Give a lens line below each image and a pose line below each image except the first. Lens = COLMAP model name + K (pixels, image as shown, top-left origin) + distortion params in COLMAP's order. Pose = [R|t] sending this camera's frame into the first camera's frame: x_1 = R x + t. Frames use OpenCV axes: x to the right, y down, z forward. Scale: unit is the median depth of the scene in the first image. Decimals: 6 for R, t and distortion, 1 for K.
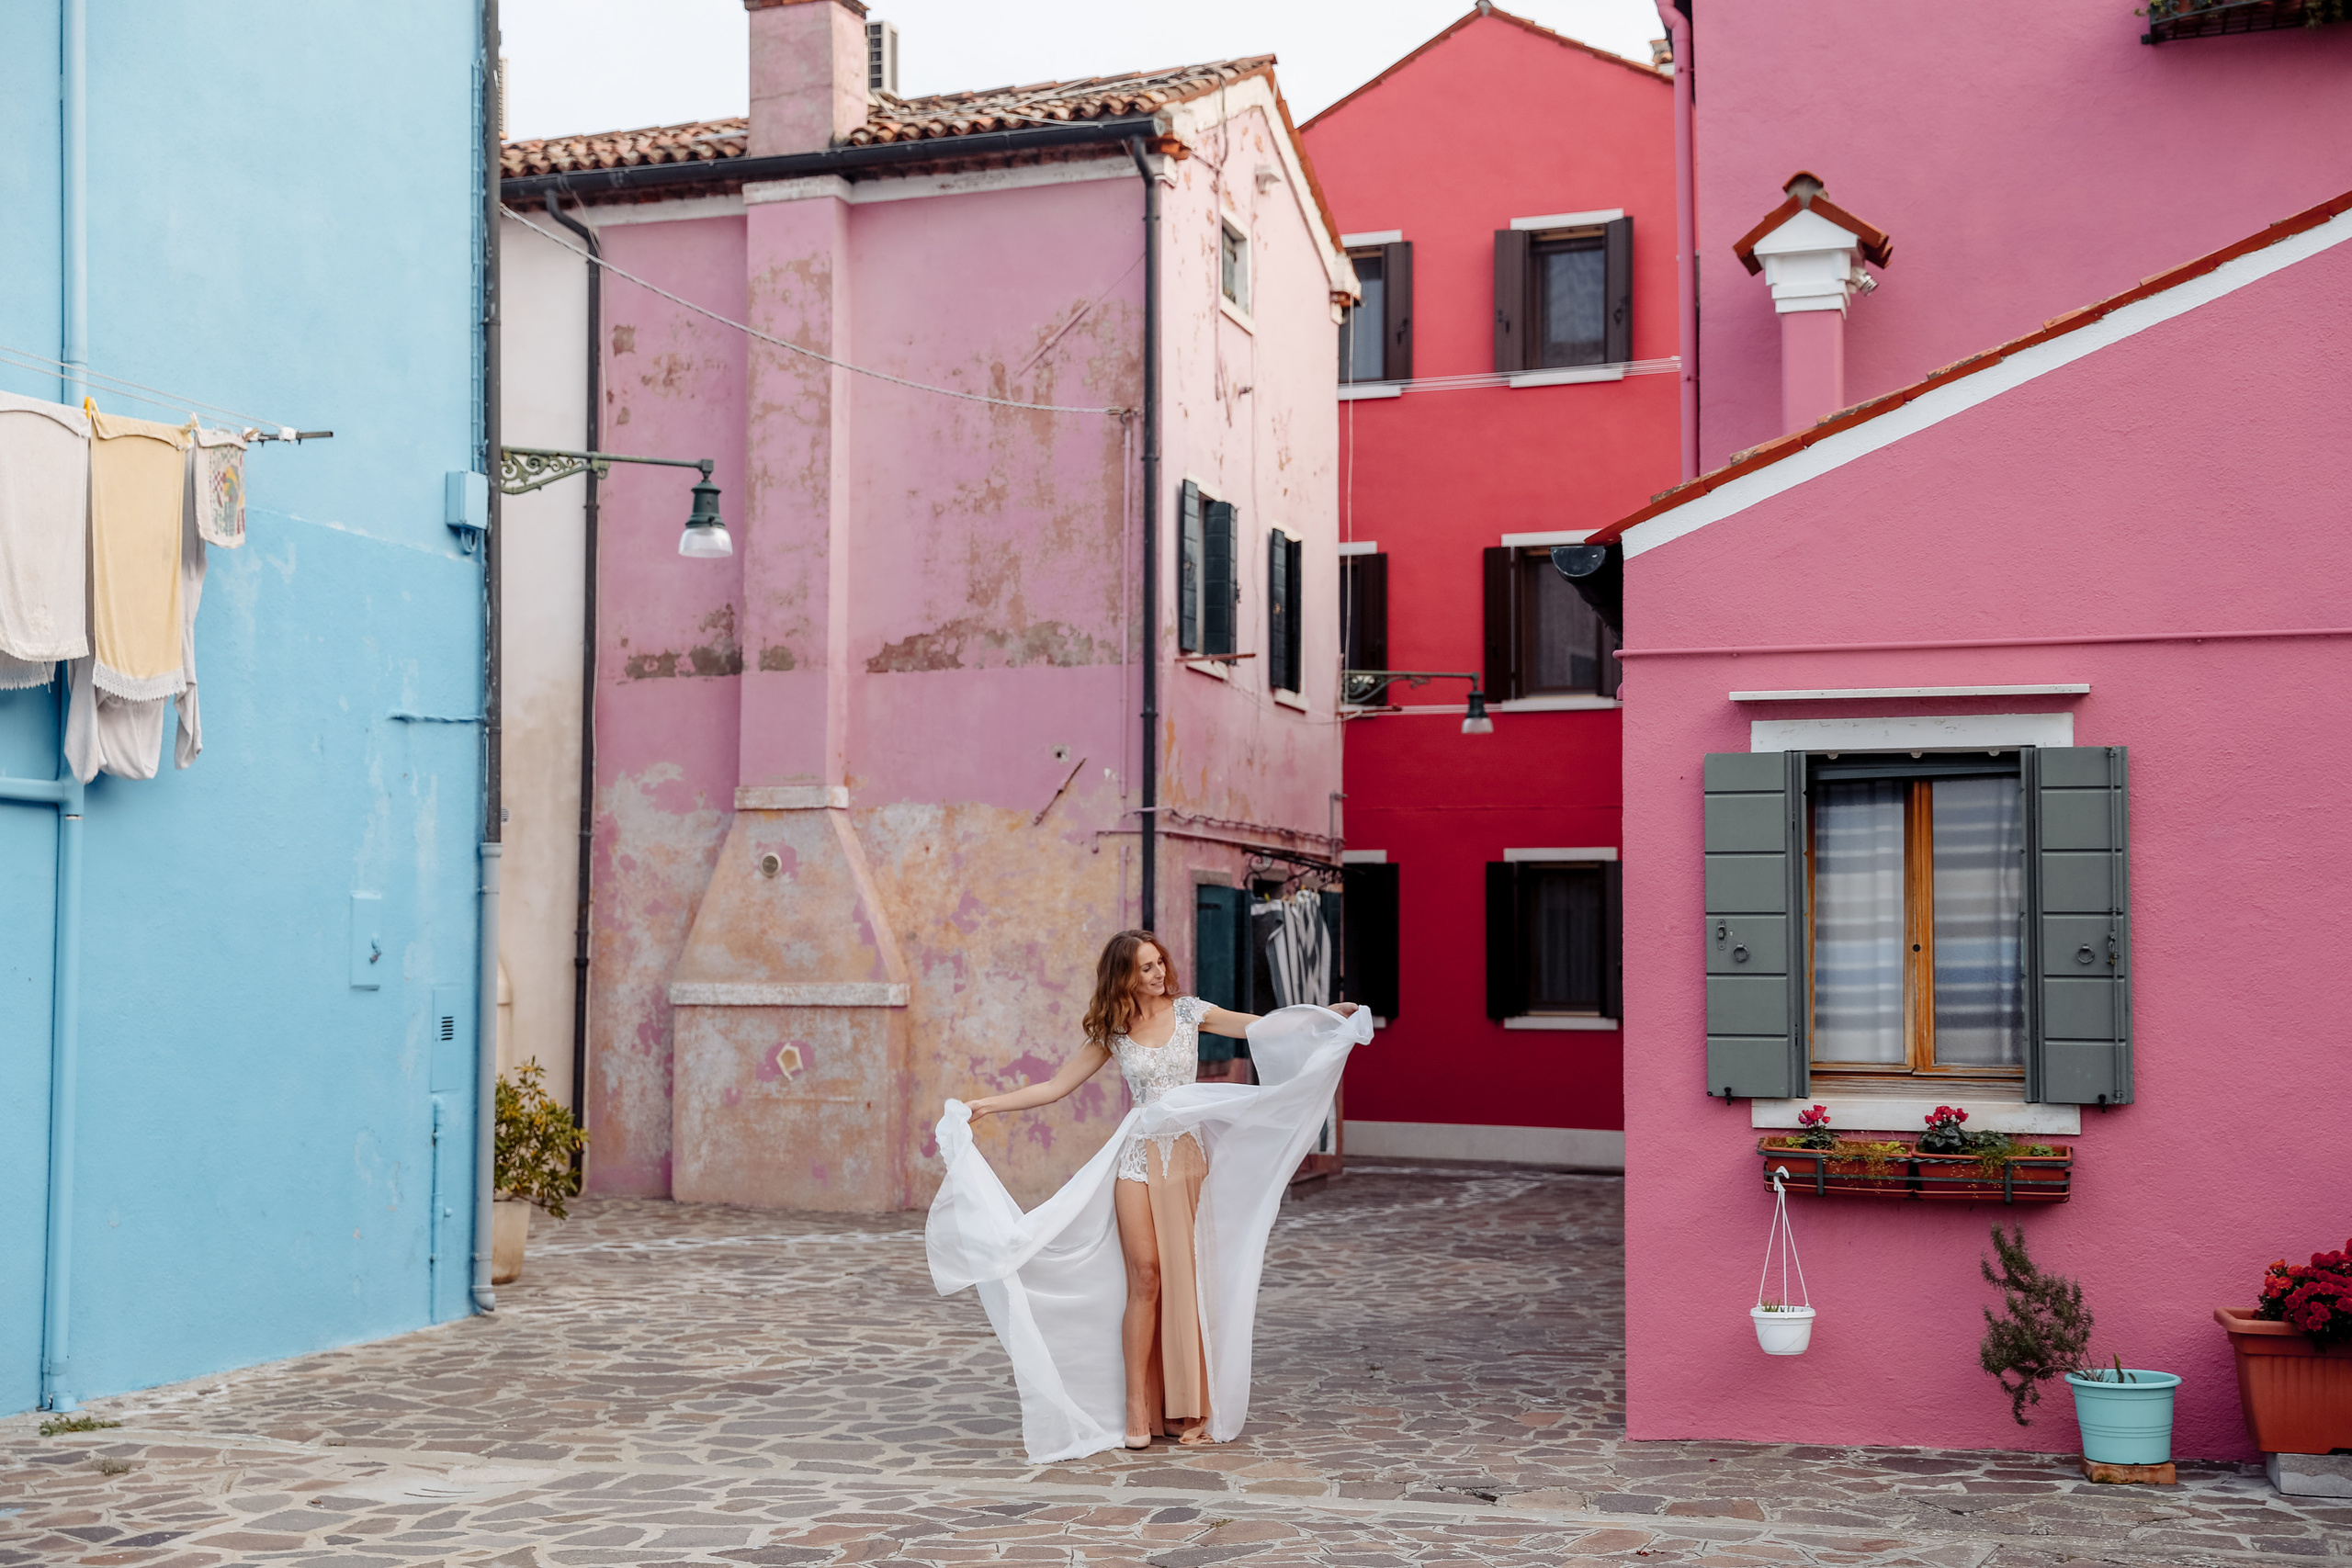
lens RADIAL K [[3229.6, 0, 1176.0], [0, 3229.6, 784.0], [0, 0, 1]] dist [0.265331, 0.041129]
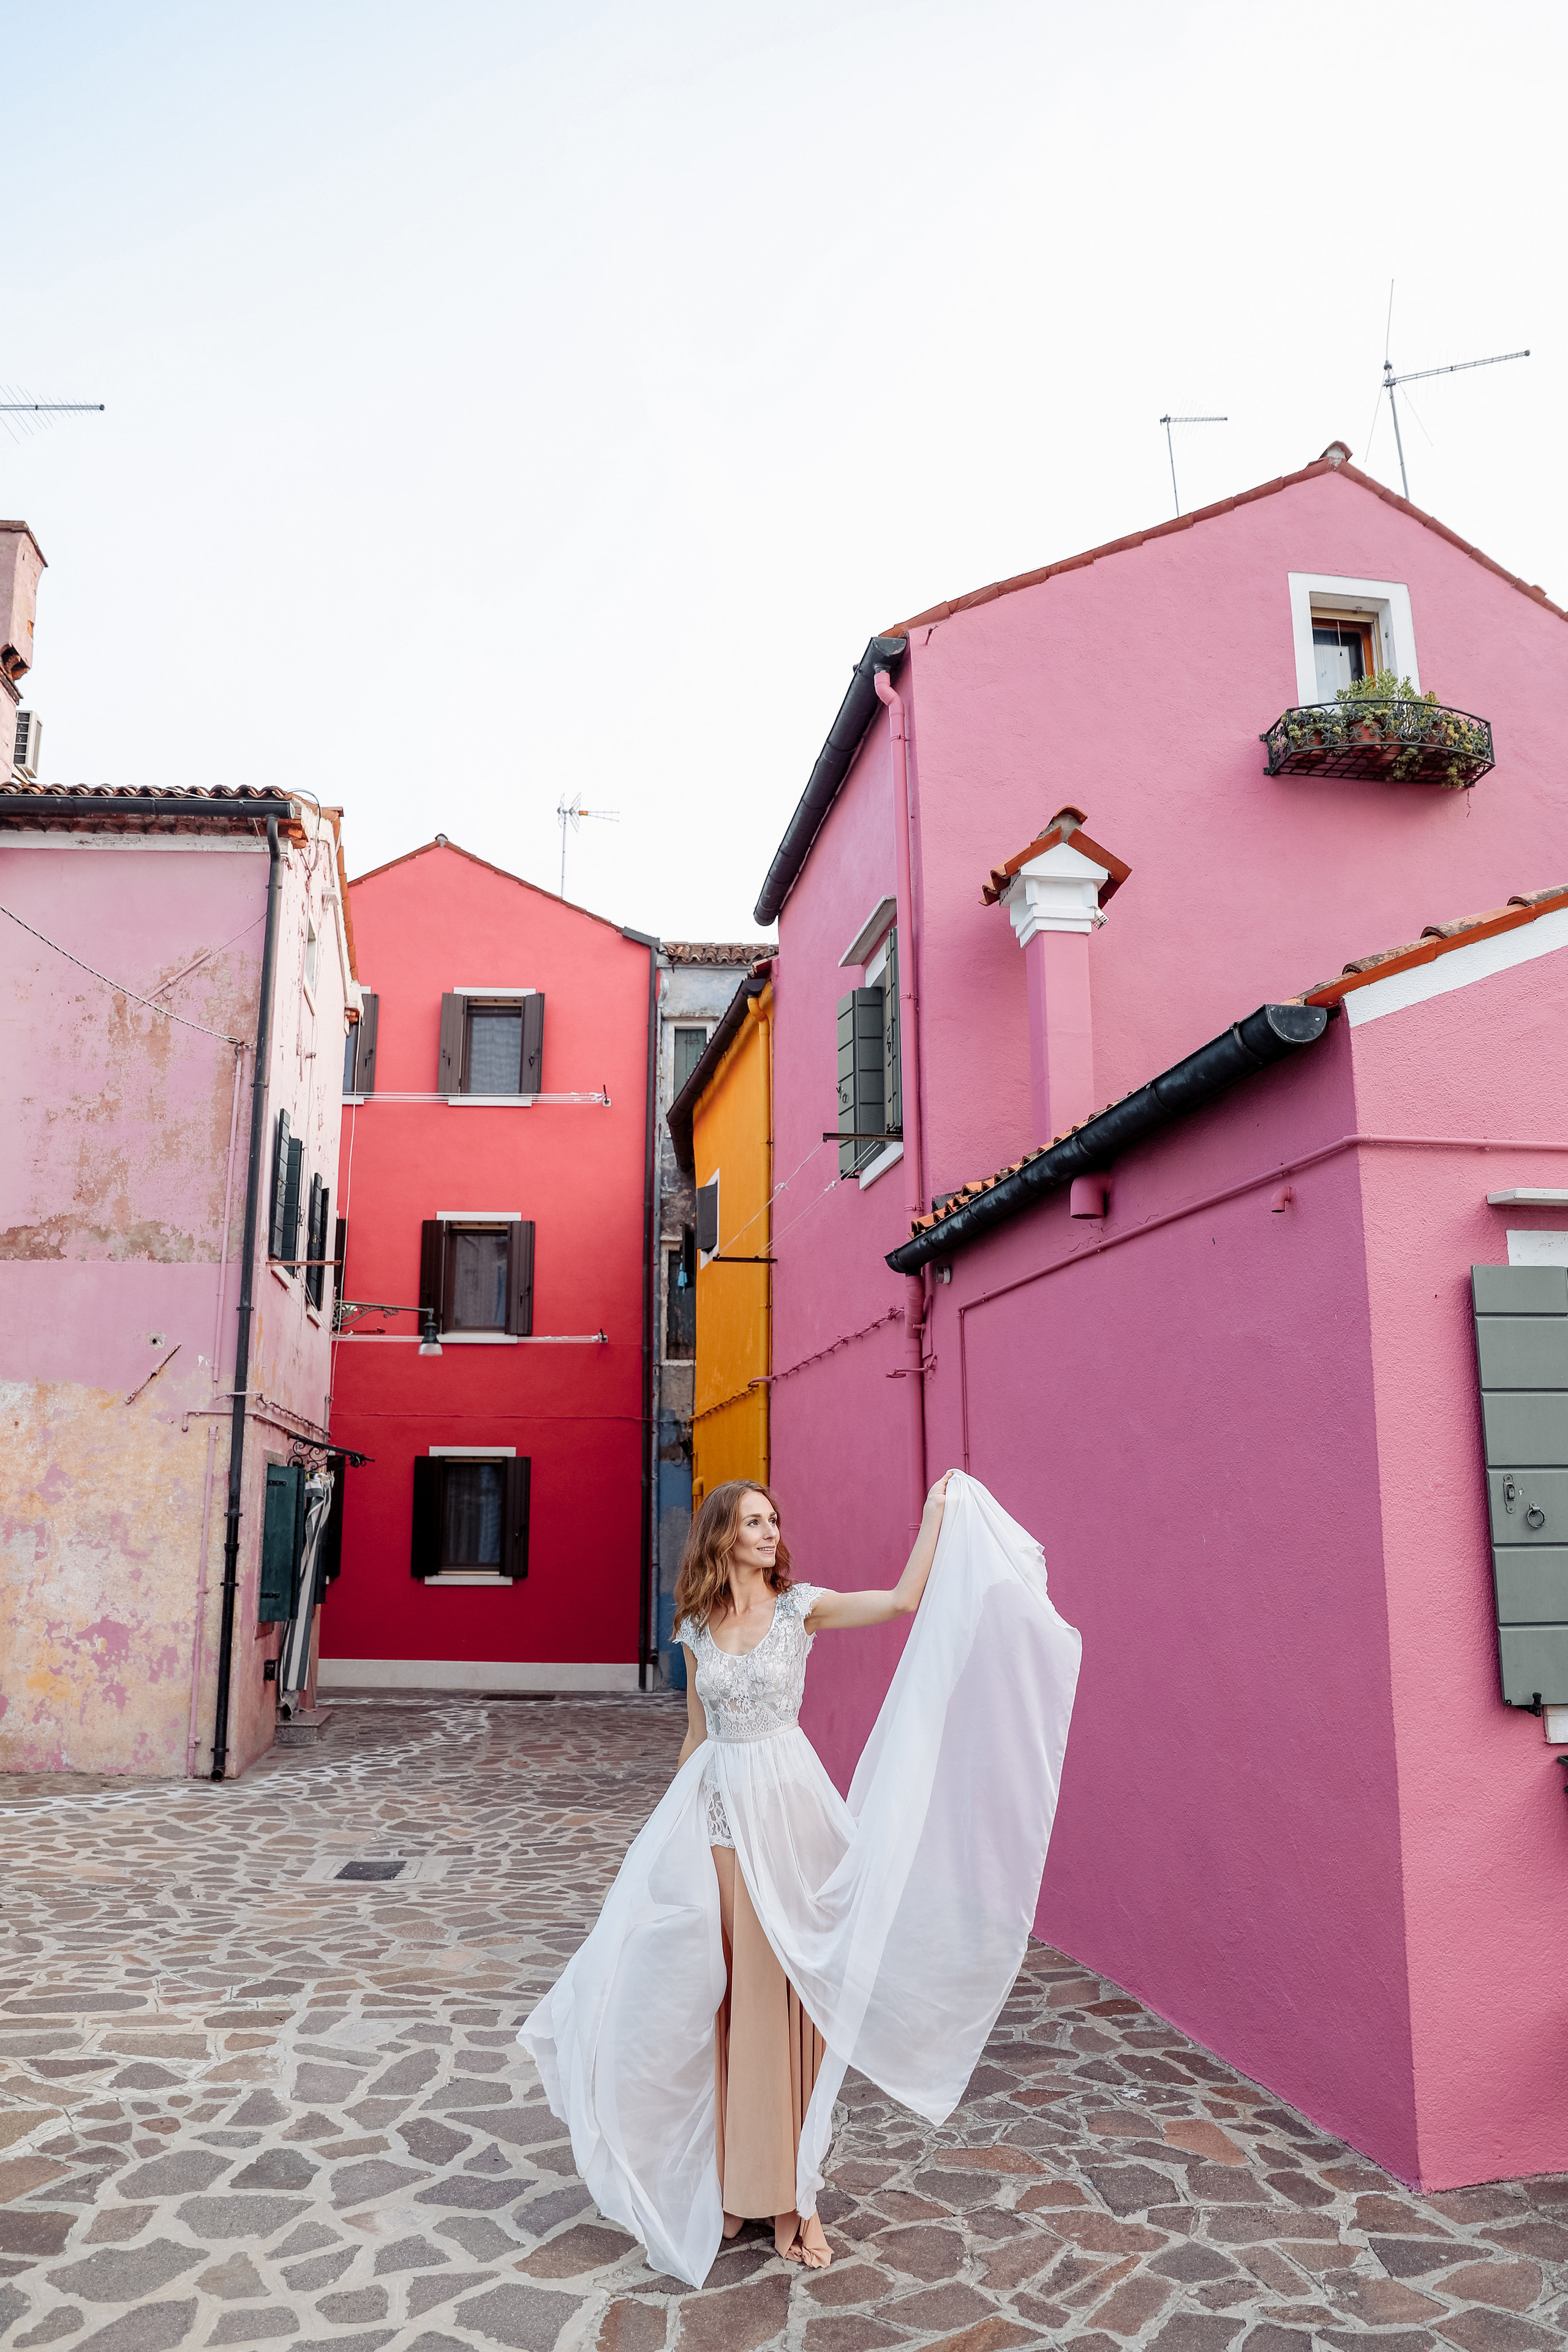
lens RADIAL K [[1778.0, 0, 784.0], [0, 1778.0, 1176.0], [0, 0, 1]] dist [-0.035703, -0.000563]
pose [[0.909946, 0.083675, 0.406197, -0.090346], [-0.024170, 0.988470, -0.149475, 0.020233], [-0.414021, 0.126196, 0.901477, 0.357356]]
